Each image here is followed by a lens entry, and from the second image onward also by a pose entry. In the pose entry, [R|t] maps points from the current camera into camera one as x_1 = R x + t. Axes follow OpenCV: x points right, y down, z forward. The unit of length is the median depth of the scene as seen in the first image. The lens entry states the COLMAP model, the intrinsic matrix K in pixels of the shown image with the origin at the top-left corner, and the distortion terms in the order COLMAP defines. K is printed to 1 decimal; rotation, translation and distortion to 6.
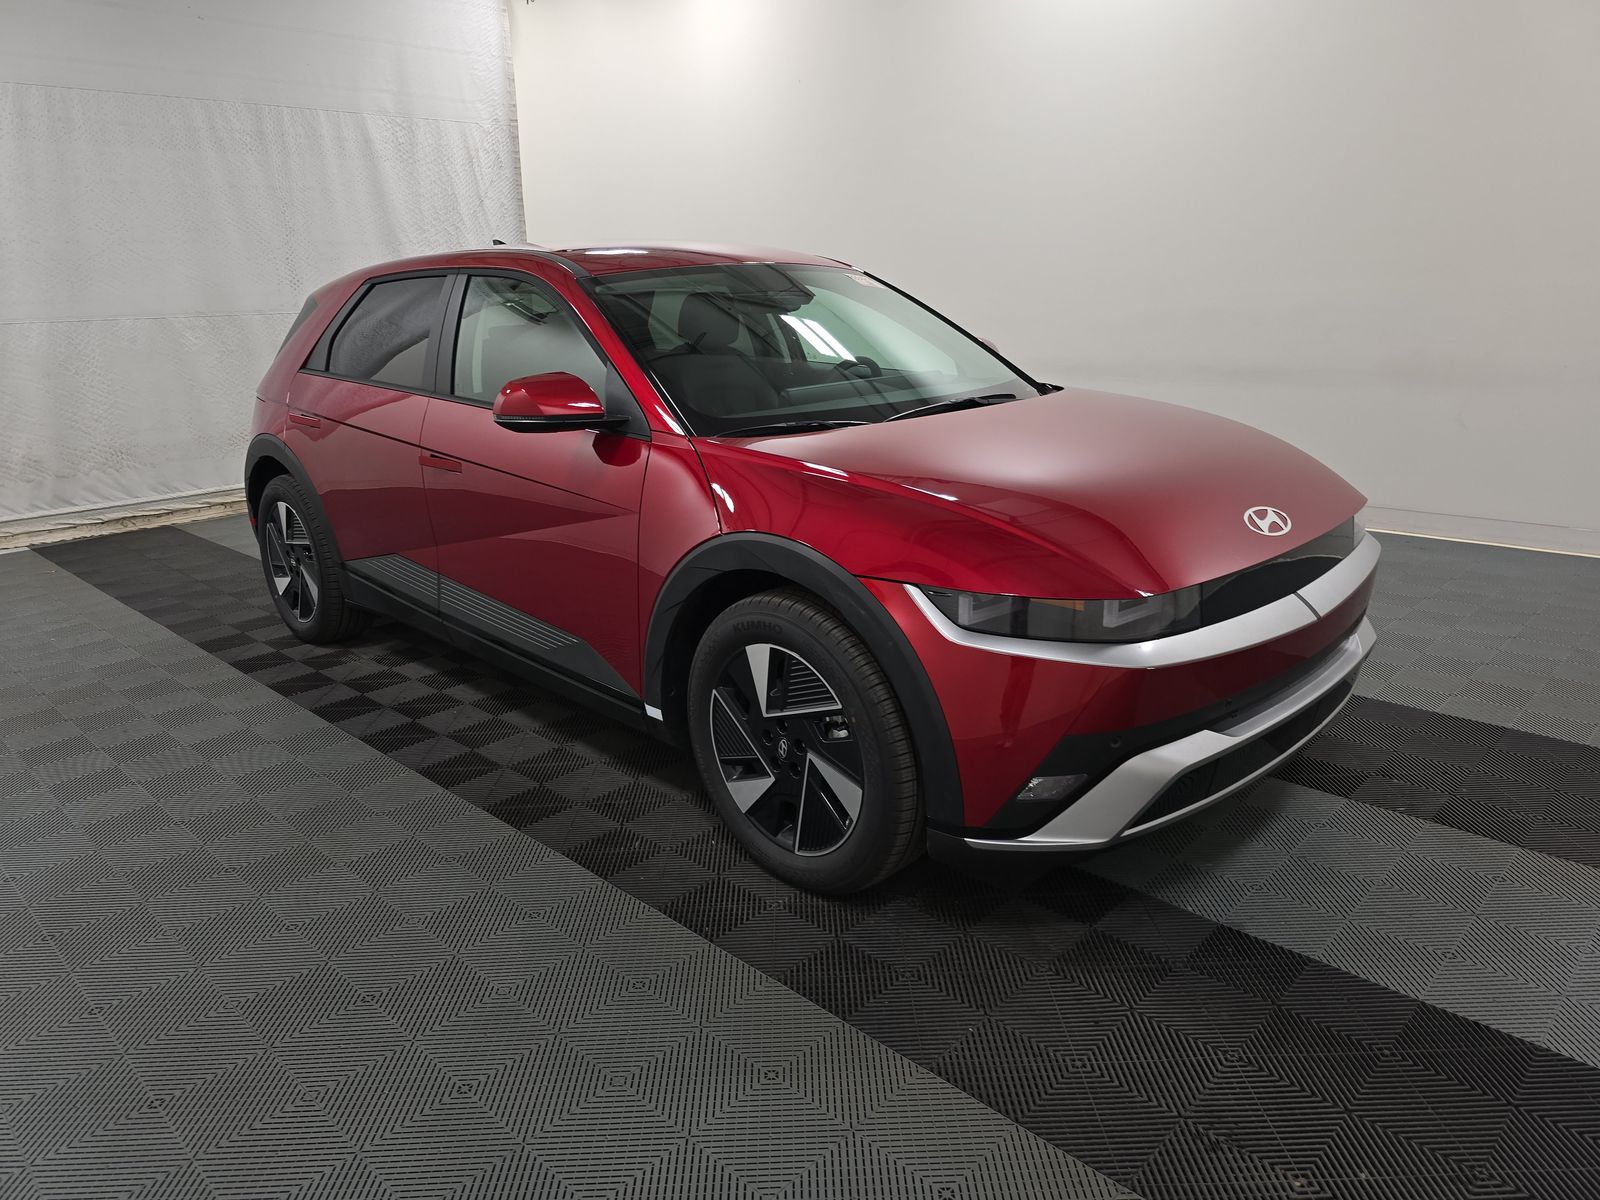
lens RADIAL K [[1093.4, 0, 800.0], [0, 1093.4, 600.0], [0, 0, 1]] dist [0.019478, -0.008529]
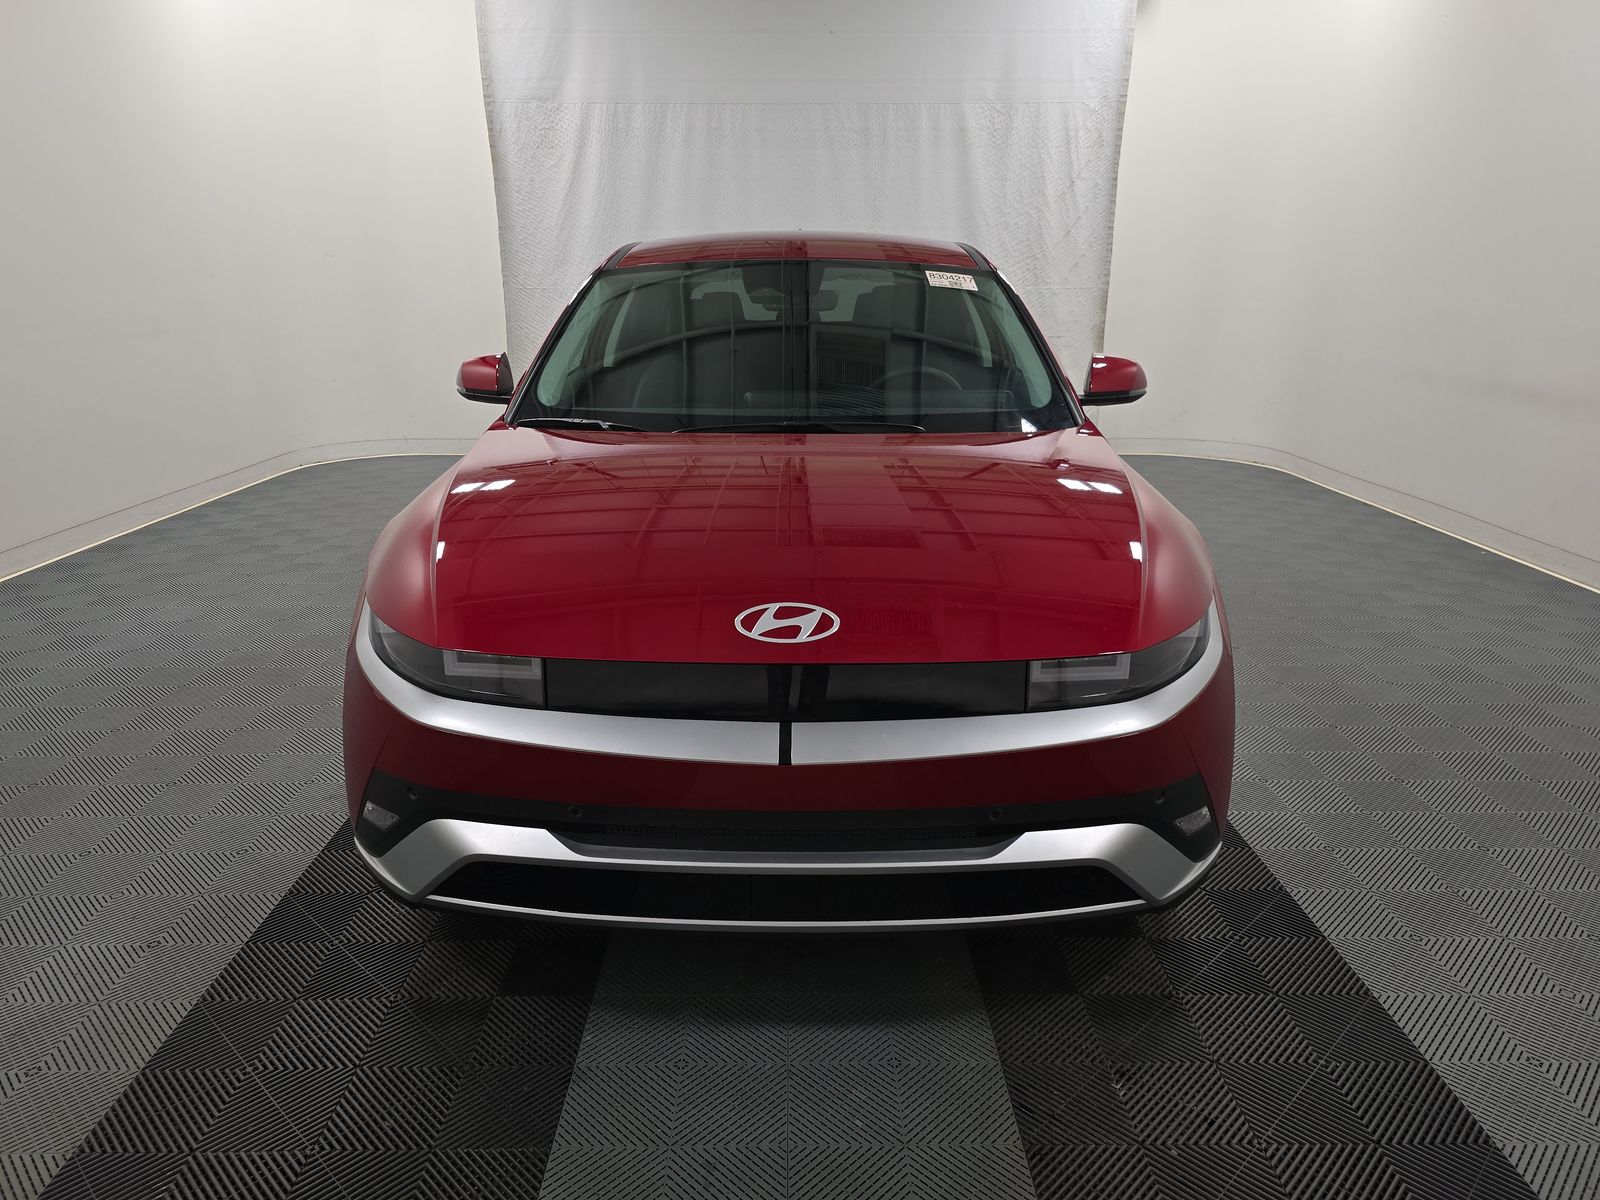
lens RADIAL K [[1093.4, 0, 800.0], [0, 1093.4, 600.0], [0, 0, 1]] dist [0.019478, -0.008529]
pose [[0.702209, 0.230467, -0.673638, 0.308768], [-0.215165, 0.970612, 0.107779, -0.056127], [0.678680, 0.069260, 0.731161, 0.147948]]
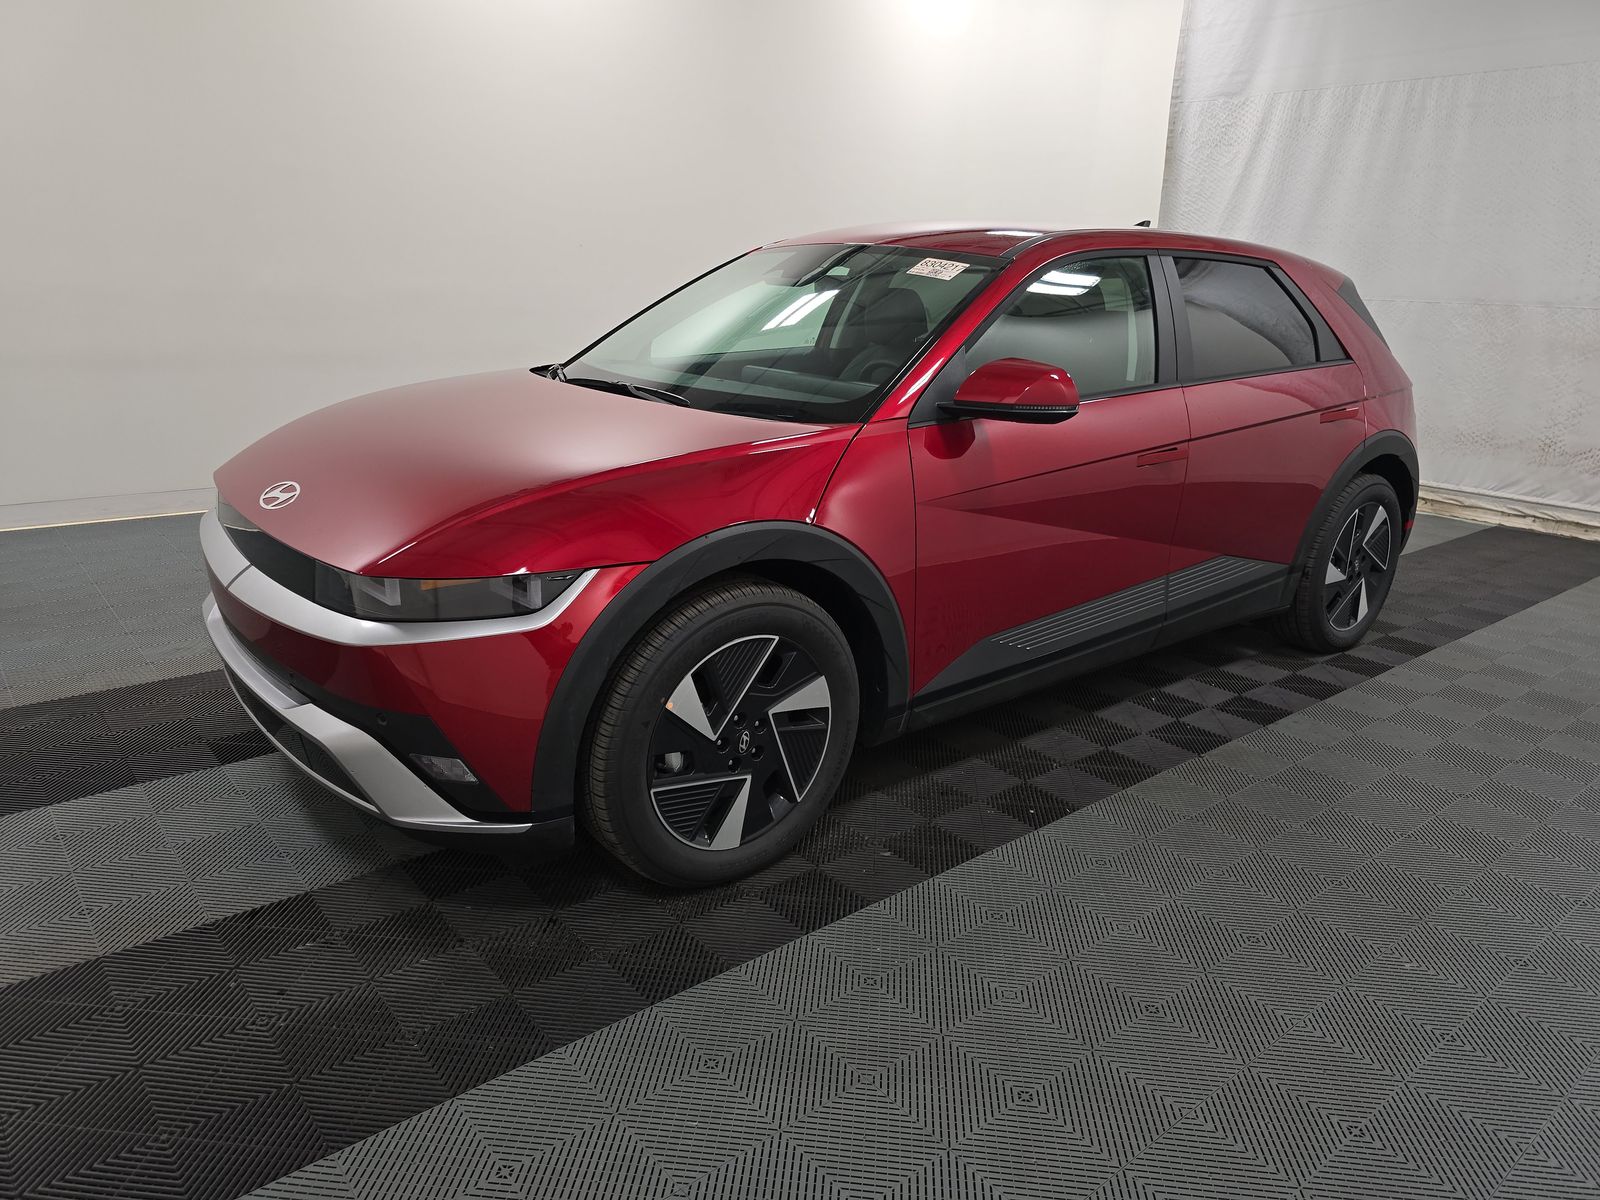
lens RADIAL K [[1093.4, 0, 800.0], [0, 1093.4, 600.0], [0, 0, 1]] dist [0.019478, -0.008529]
pose [[-0.102699, 0.311280, -0.944753, 0.449377], [-0.301560, 0.895334, 0.327778, -0.152294], [0.947900, 0.318563, 0.001920, 0.488206]]
